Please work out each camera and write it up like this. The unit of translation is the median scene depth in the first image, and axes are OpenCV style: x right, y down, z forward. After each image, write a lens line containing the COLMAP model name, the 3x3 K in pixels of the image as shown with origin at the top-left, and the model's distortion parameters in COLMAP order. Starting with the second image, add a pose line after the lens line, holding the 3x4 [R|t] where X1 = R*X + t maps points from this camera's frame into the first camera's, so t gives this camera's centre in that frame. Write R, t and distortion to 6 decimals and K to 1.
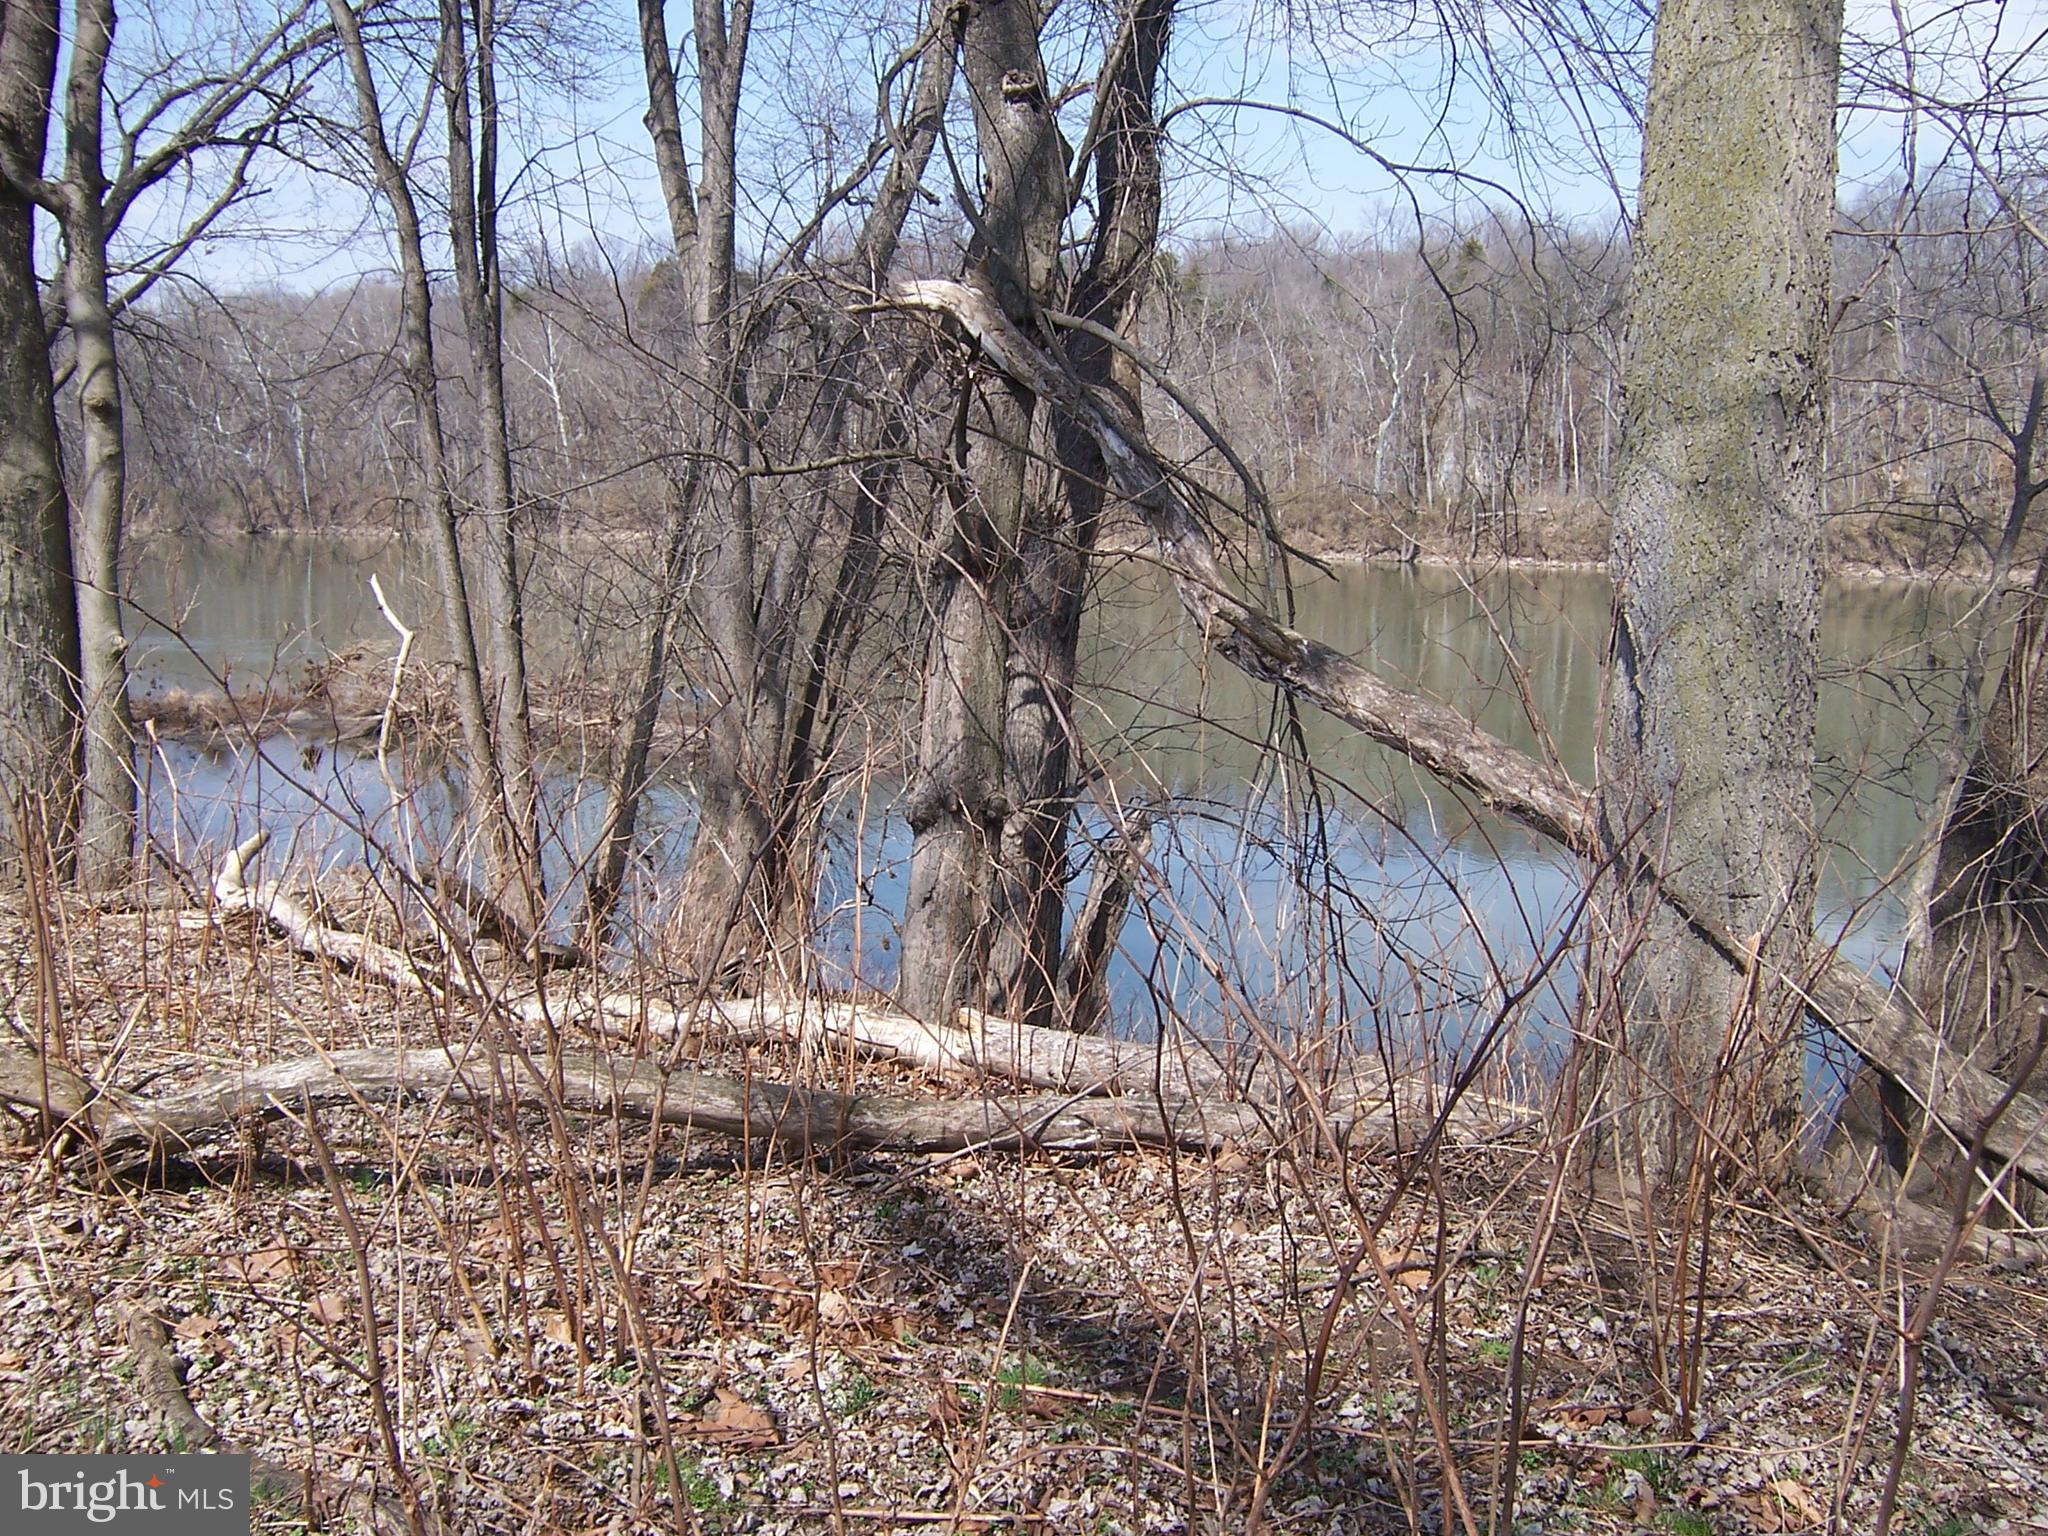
lens RADIAL K [[2036.3, 0, 1069.5], [0, 2036.3, 763.3], [0, 0, 1]] dist [-0.141293, 0.223935]
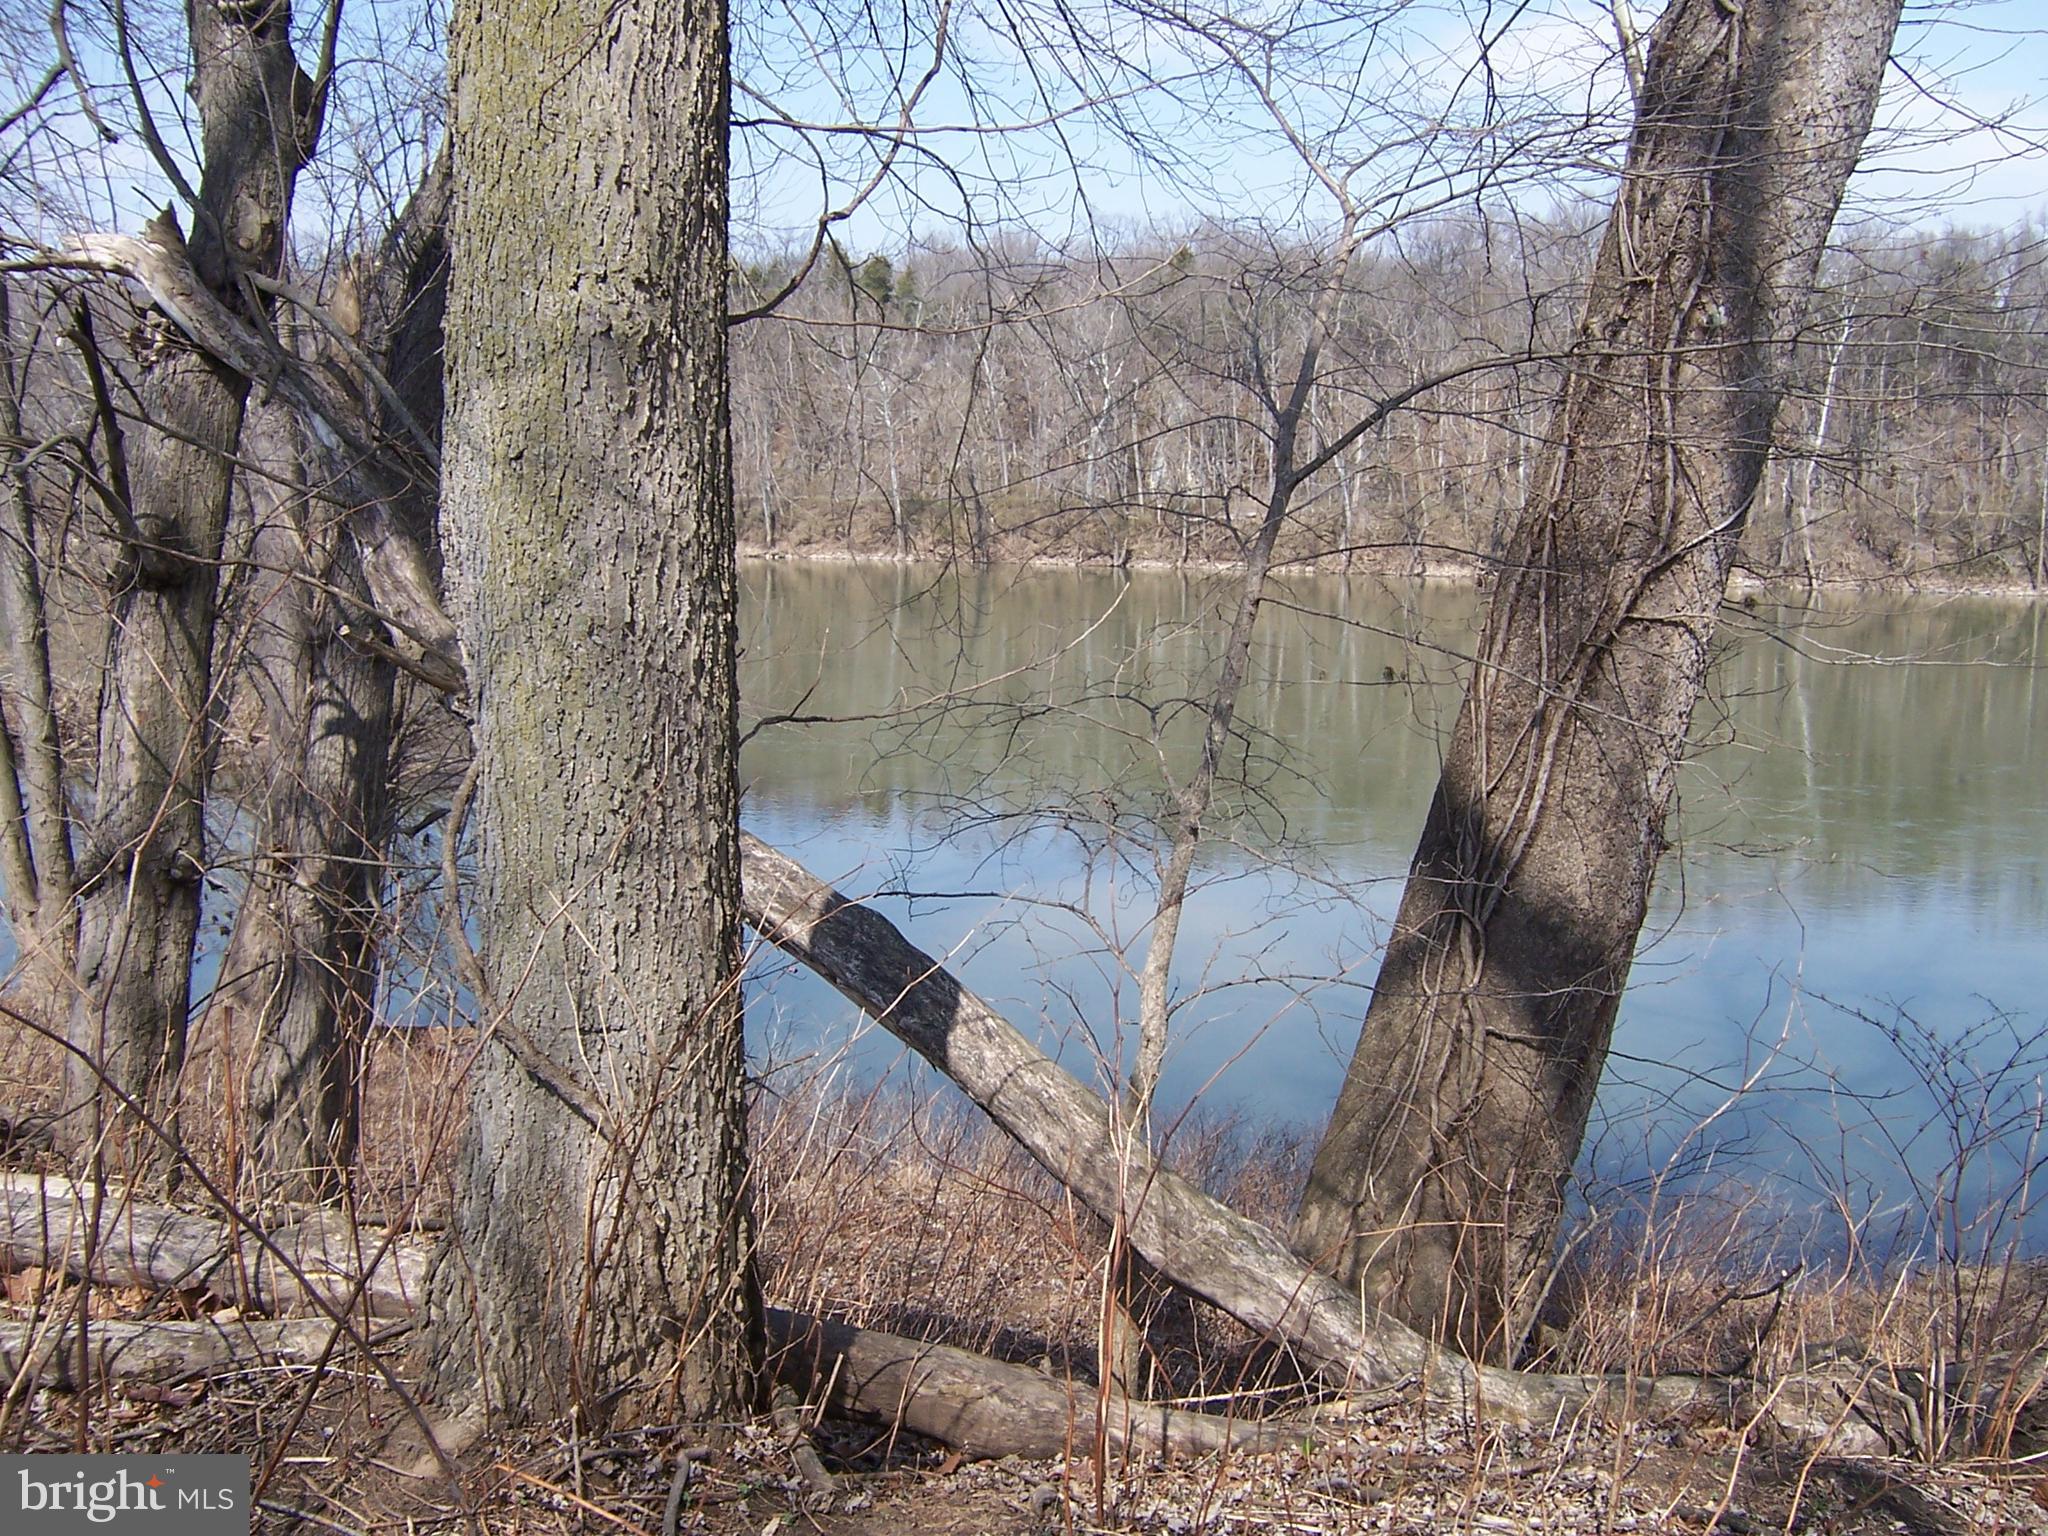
lens RADIAL K [[2036.3, 0, 1069.5], [0, 2036.3, 763.3], [0, 0, 1]] dist [-0.141293, 0.223935]
pose [[0.991514, -0.013224, 0.129328, 0.179772], [0.013580, 0.999906, -0.001868, -0.011432], [-0.129292, 0.003608, 0.991600, 0.112277]]
